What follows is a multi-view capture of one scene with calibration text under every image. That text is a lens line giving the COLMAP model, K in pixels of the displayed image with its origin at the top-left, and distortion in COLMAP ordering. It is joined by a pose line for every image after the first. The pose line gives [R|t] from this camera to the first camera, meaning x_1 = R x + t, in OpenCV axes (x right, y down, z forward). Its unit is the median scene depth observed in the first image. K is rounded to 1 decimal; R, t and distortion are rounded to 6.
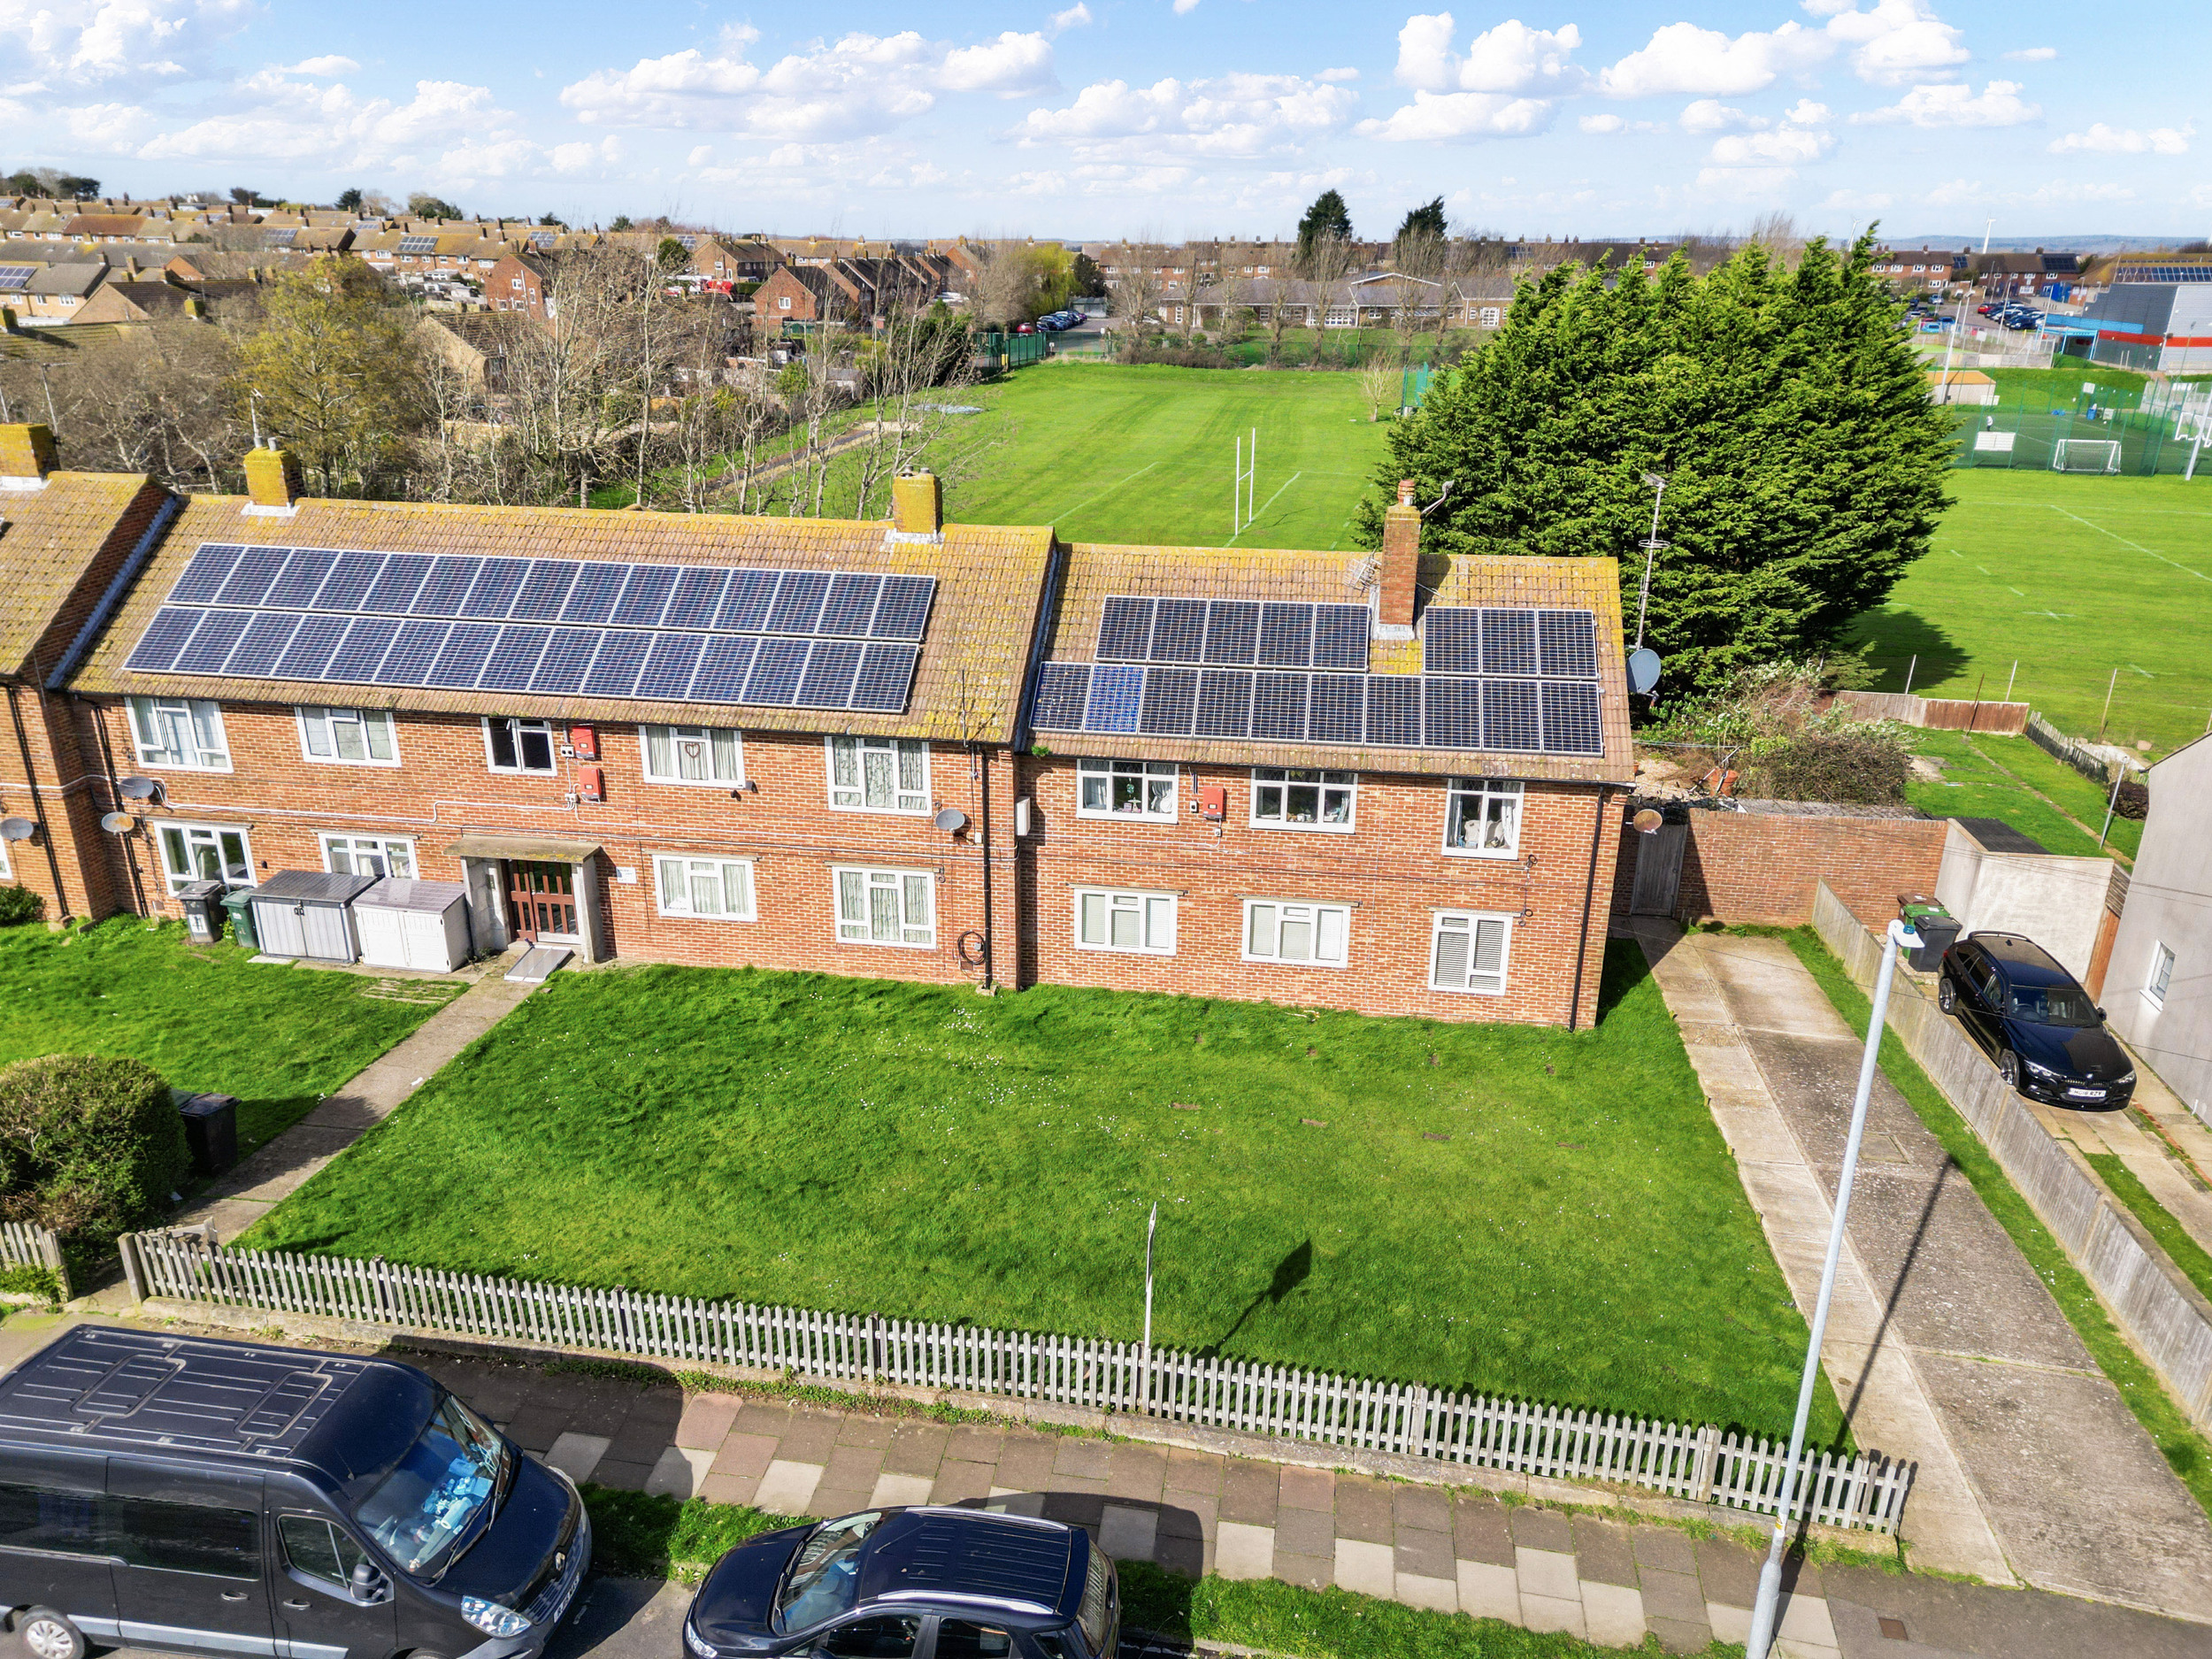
lens RADIAL K [[1537.9, 0, 1106.0], [0, 1537.9, 829.5], [0, 0, 1]] dist [0.081605, -0.082248]
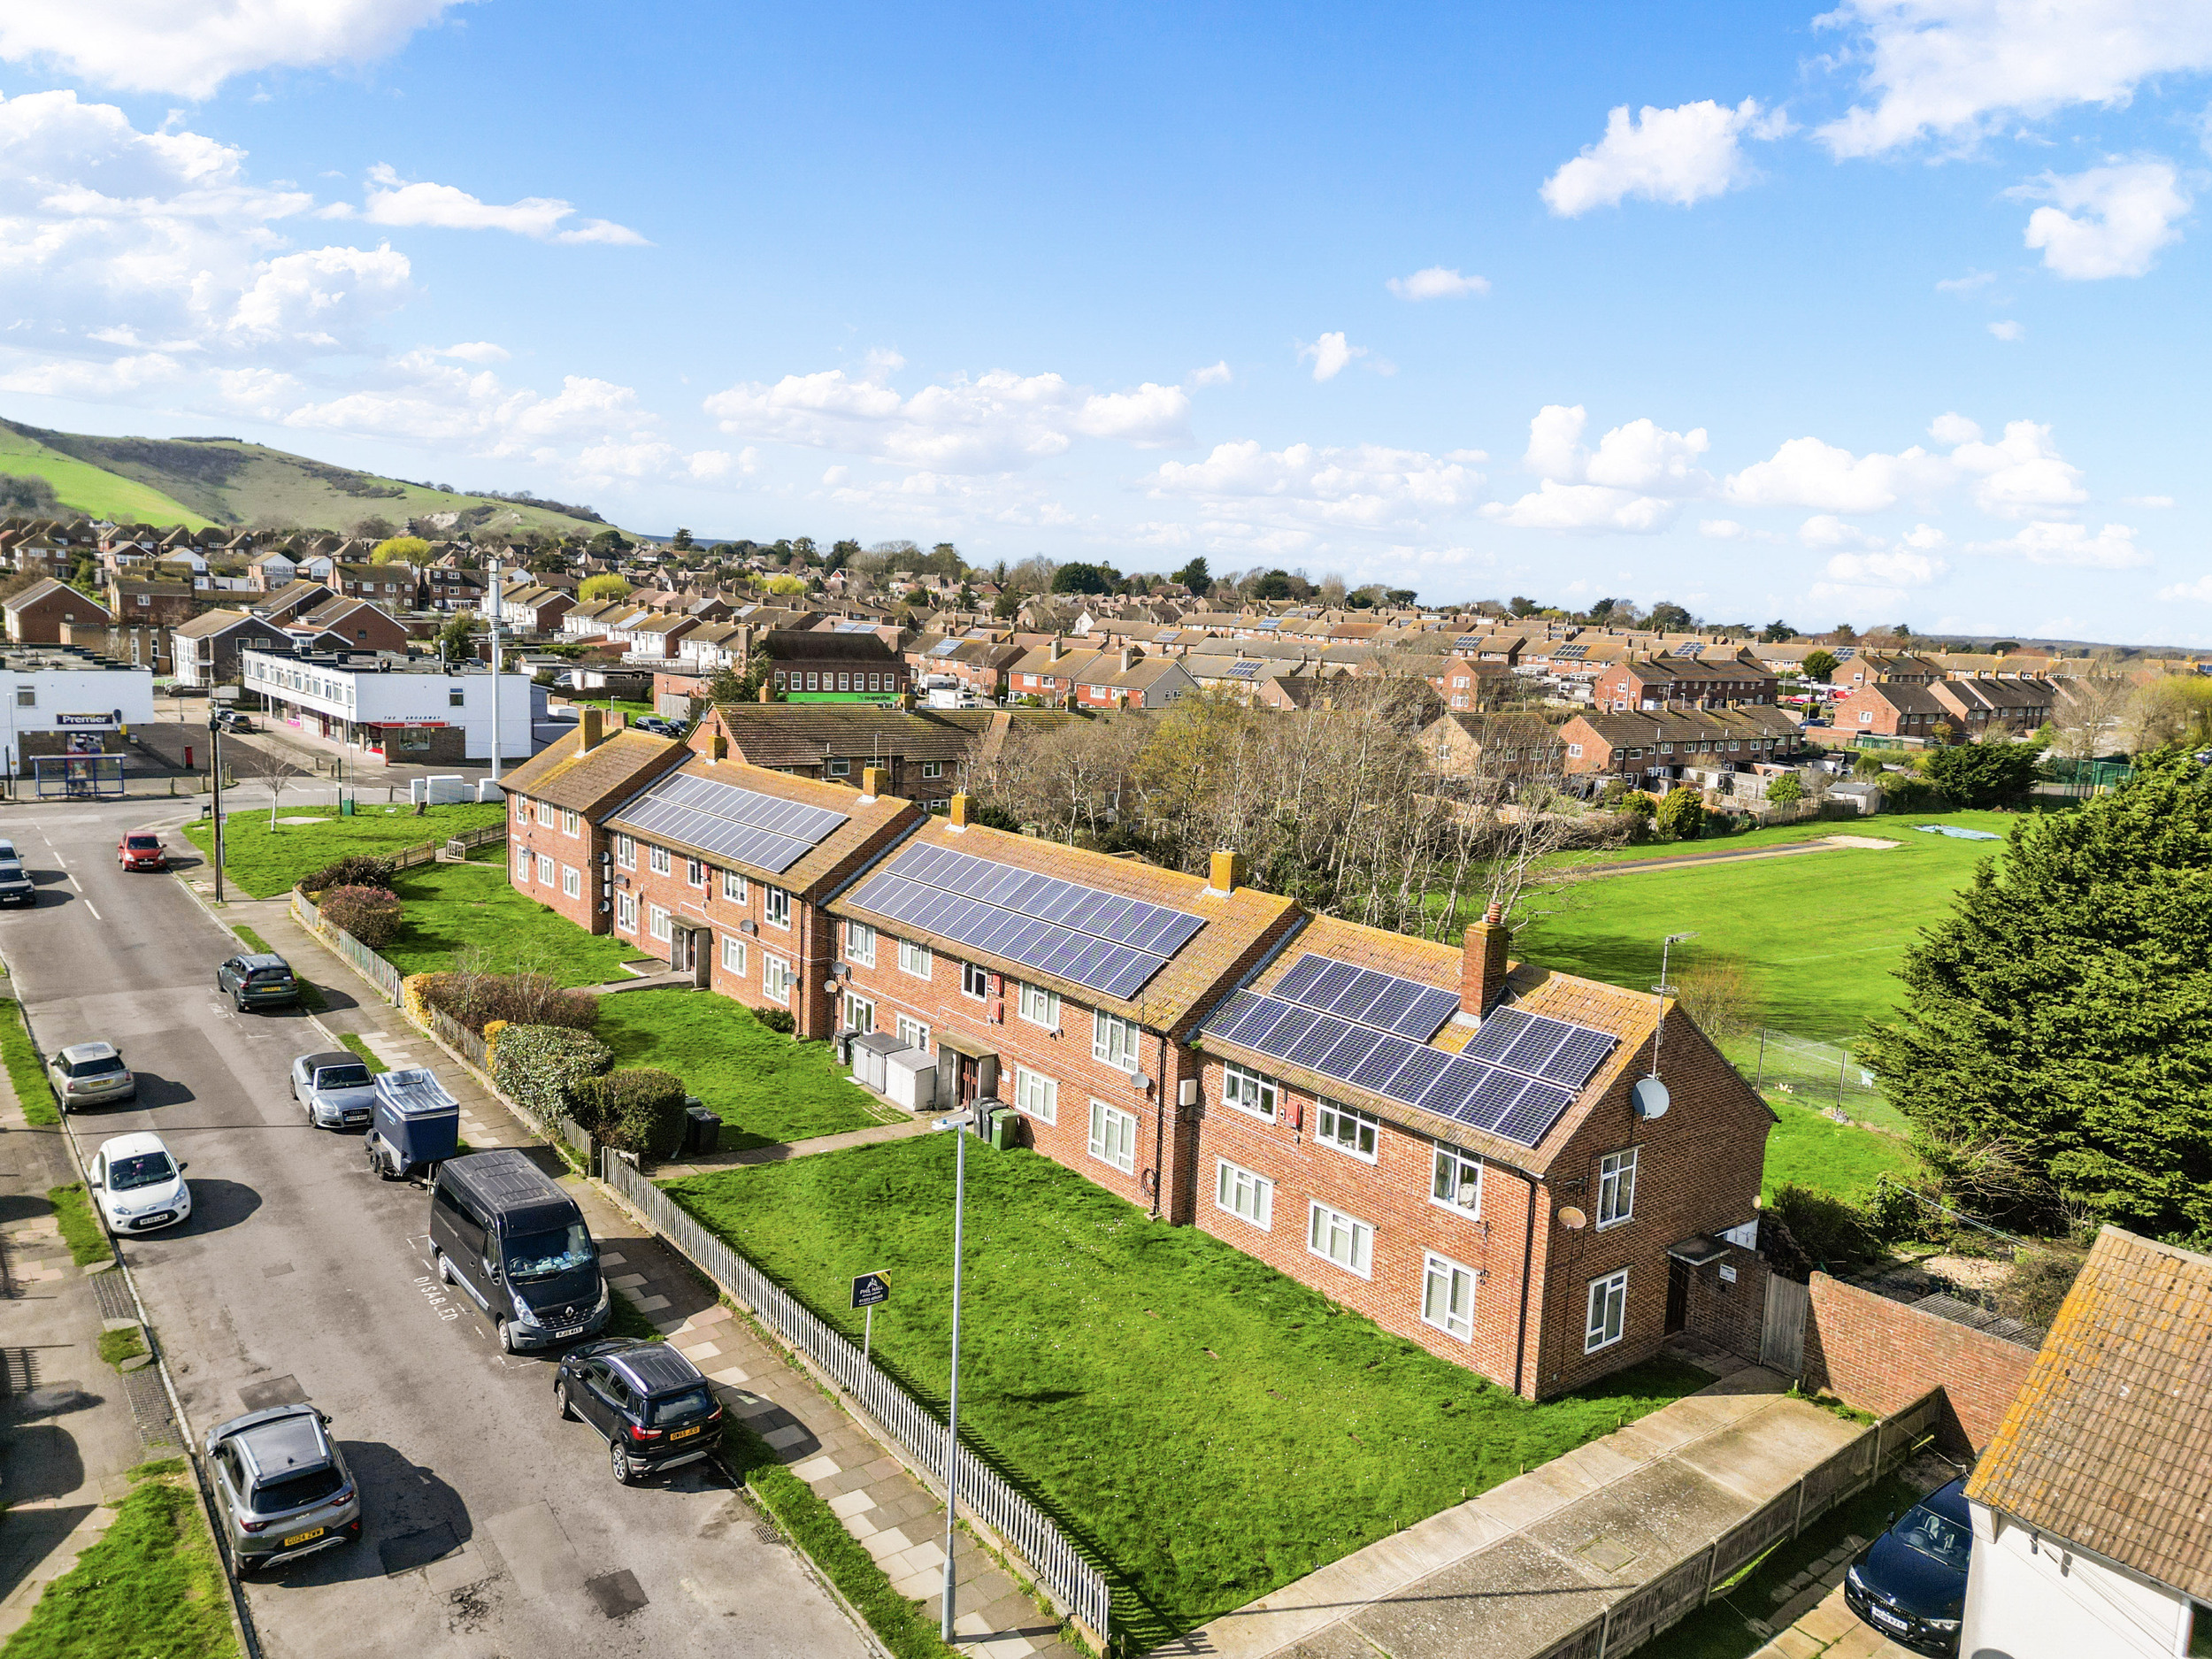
lens RADIAL K [[1537.9, 0, 1106.0], [0, 1537.9, 829.5], [0, 0, 1]] dist [0.081605, -0.082248]
pose [[0.729038, 0.116366, -0.674509, 0.791557], [-0.272424, 0.953358, -0.129975, -0.033594], [0.627924, 0.278509, 0.726735, -0.120153]]
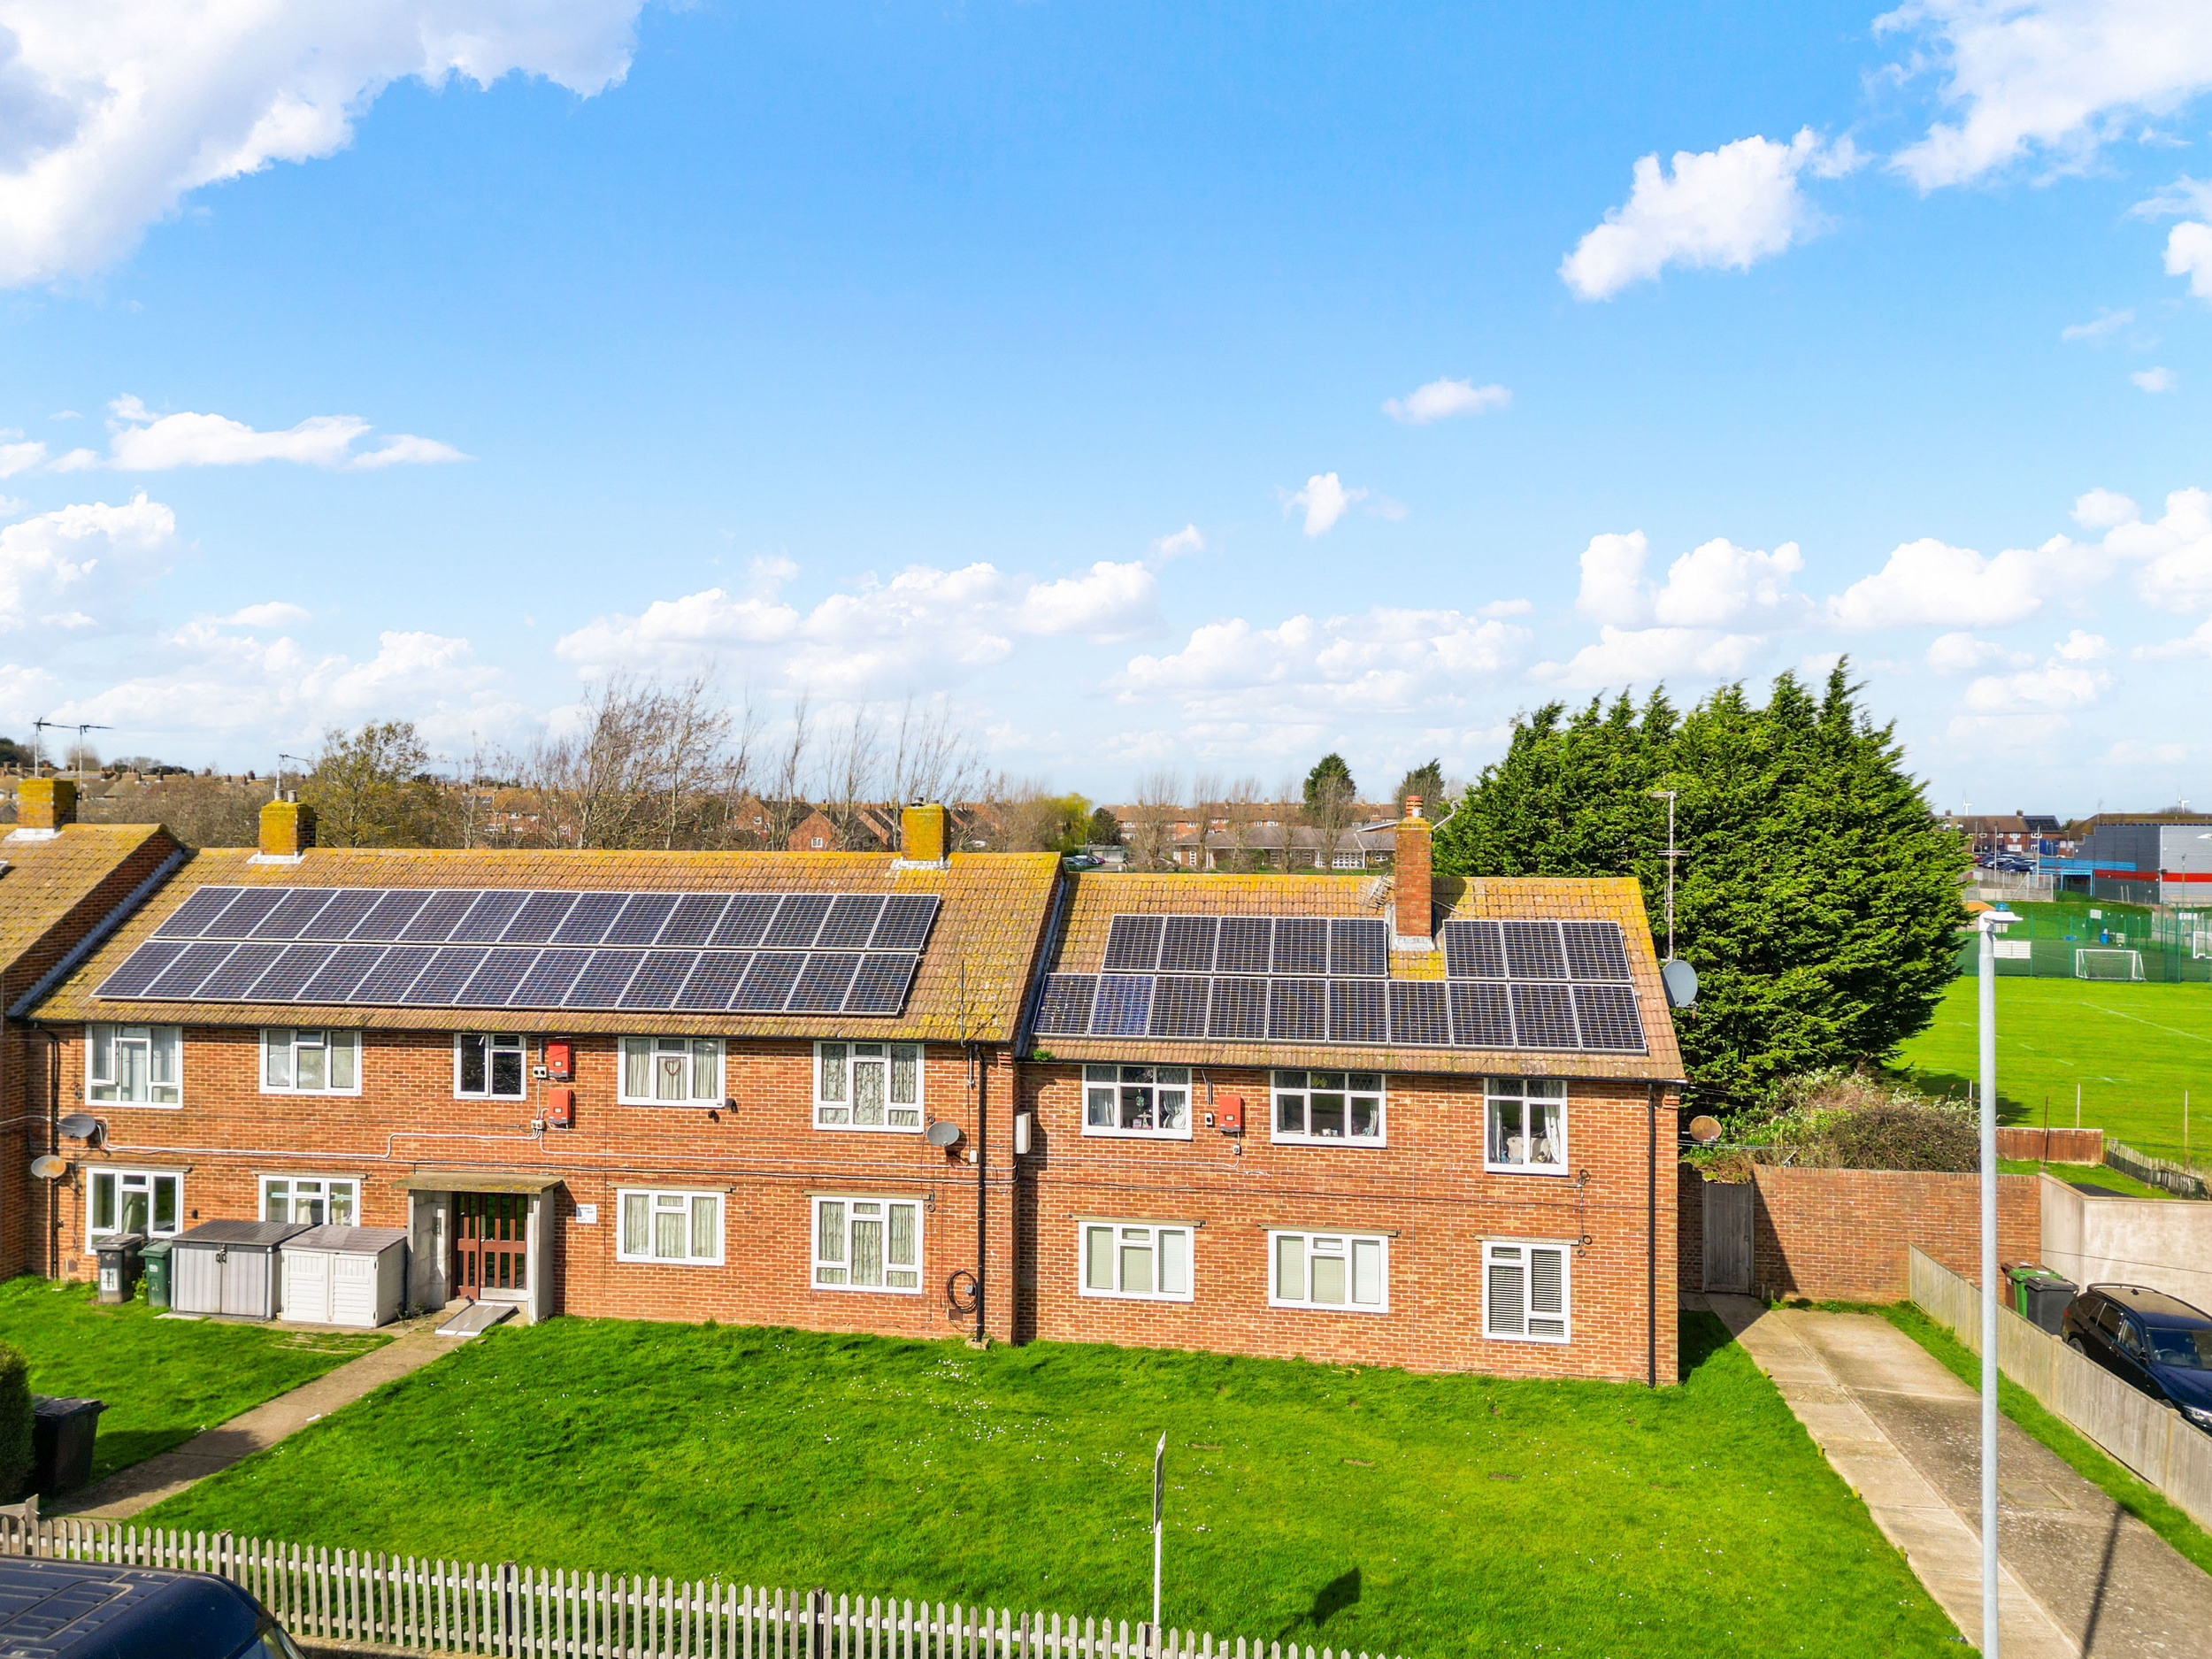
lens RADIAL K [[1562.4, 0, 1106.0], [0, 1562.4, 829.5], [0, 0, 1]] dist [0.082947, -0.084599]
pose [[0.999922, -0.003384, -0.011999, 0.007335], [-0.001020, 0.937042, -0.349216, 0.146468], [0.012425, 0.349201, 0.936965, 0.058610]]
